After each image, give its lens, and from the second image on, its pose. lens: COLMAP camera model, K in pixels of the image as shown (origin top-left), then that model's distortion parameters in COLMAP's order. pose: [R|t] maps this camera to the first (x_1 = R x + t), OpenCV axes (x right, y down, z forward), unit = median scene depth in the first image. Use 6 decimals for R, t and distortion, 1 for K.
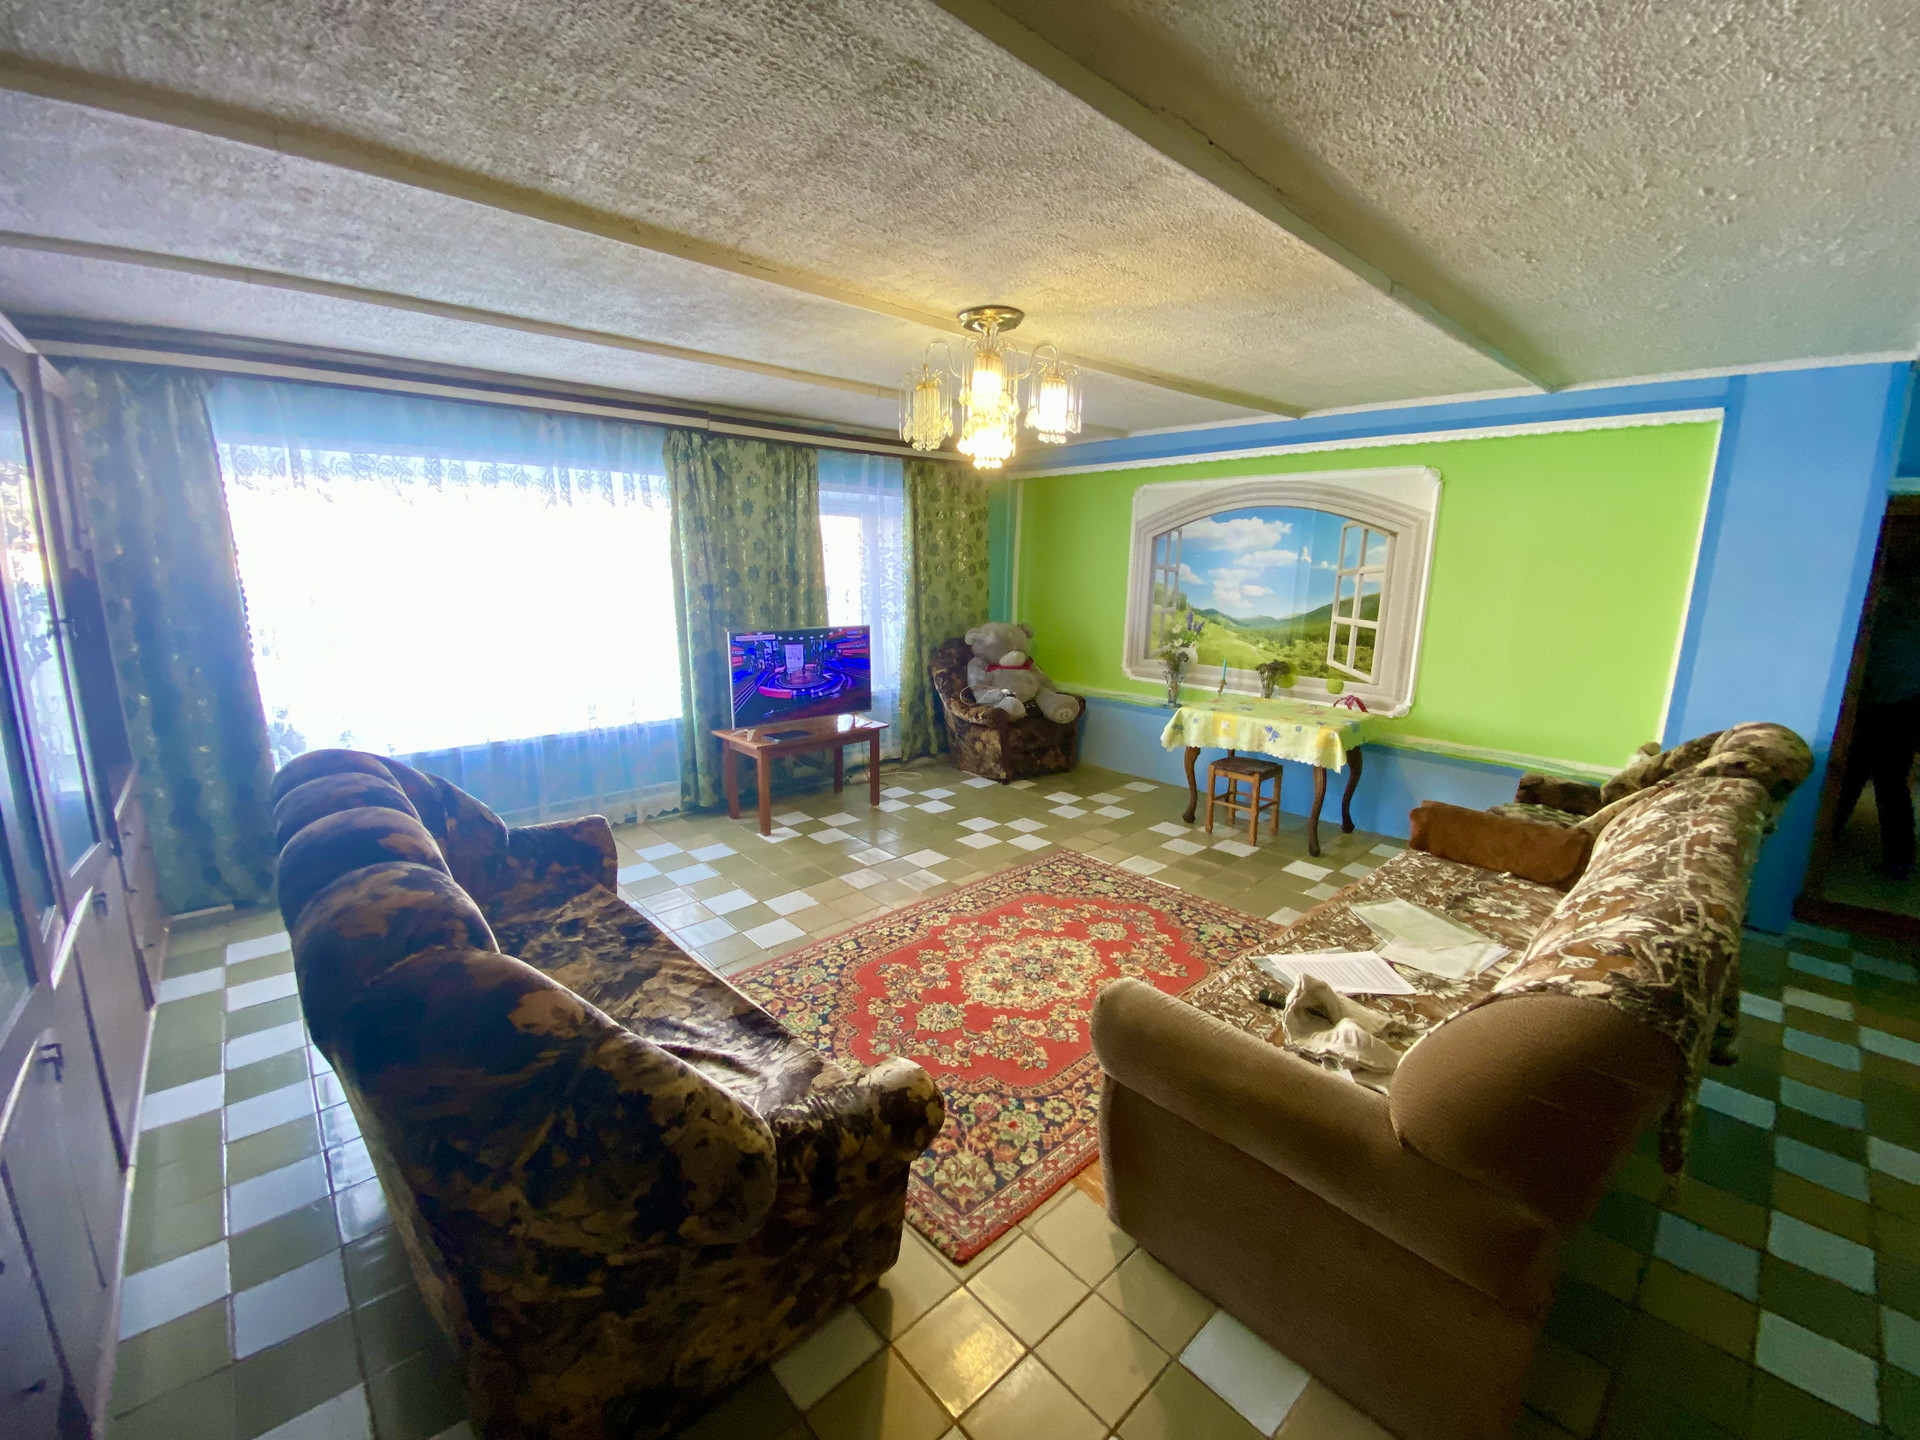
lens RADIAL K [[785.1, 0, 951.7], [0, 785.1, 715.0], [0, 0, 1]] dist [0.024861, -0.022369]
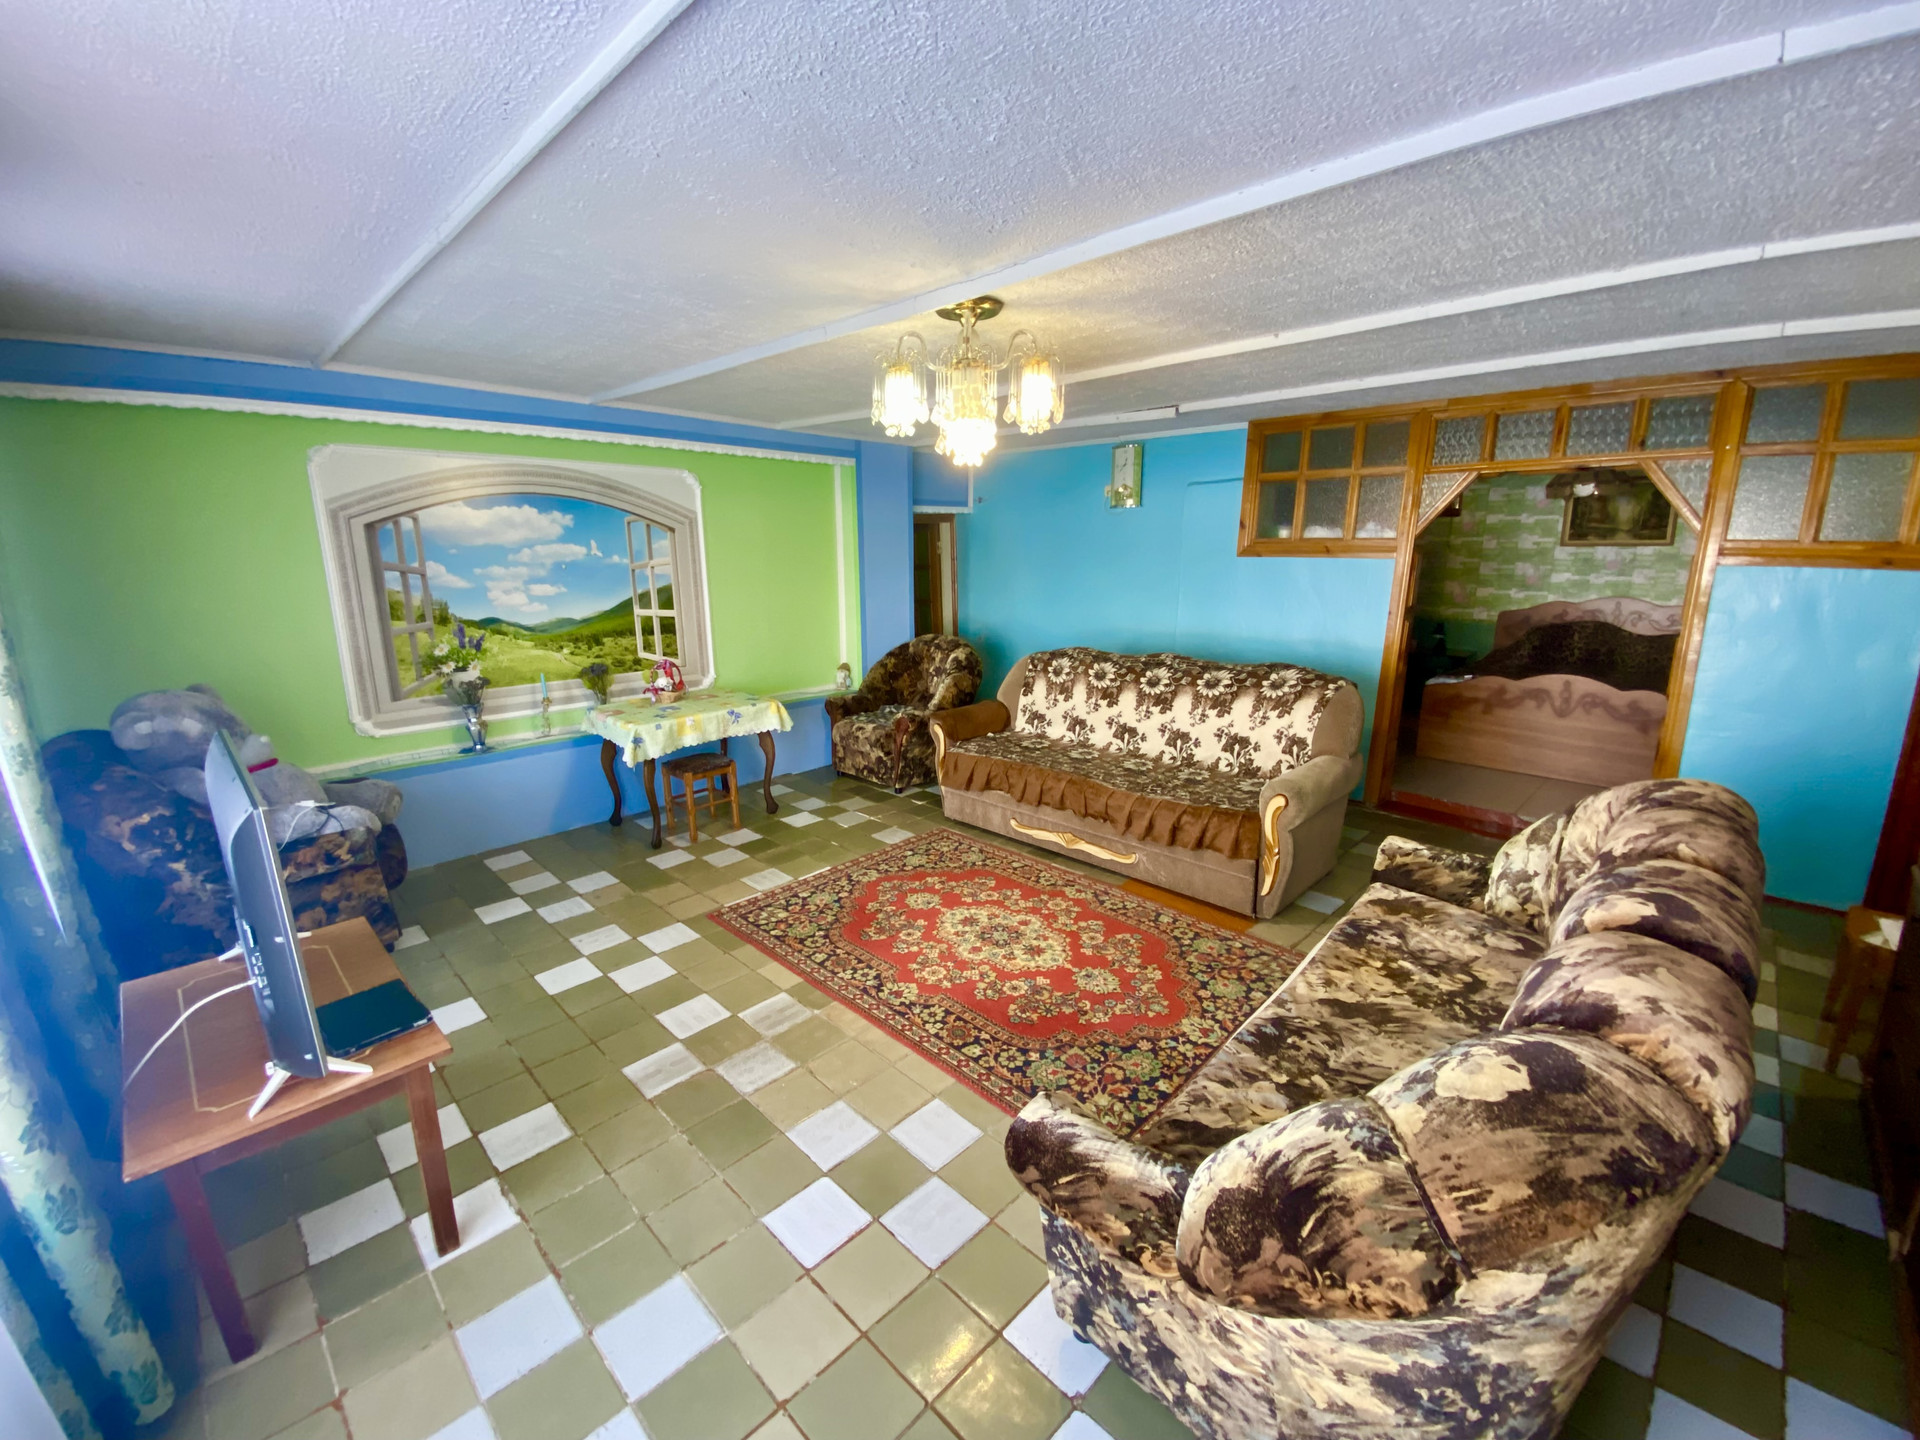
lens RADIAL K [[785.1, 0, 951.7], [0, 785.1, 715.0], [0, 0, 1]] dist [0.024861, -0.022369]
pose [[-0.079032, -0.219379, 0.972433, -0.568556], [0.195435, 0.953145, 0.230911, -0.150984], [-0.977527, 0.208297, -0.032454, 0.666074]]
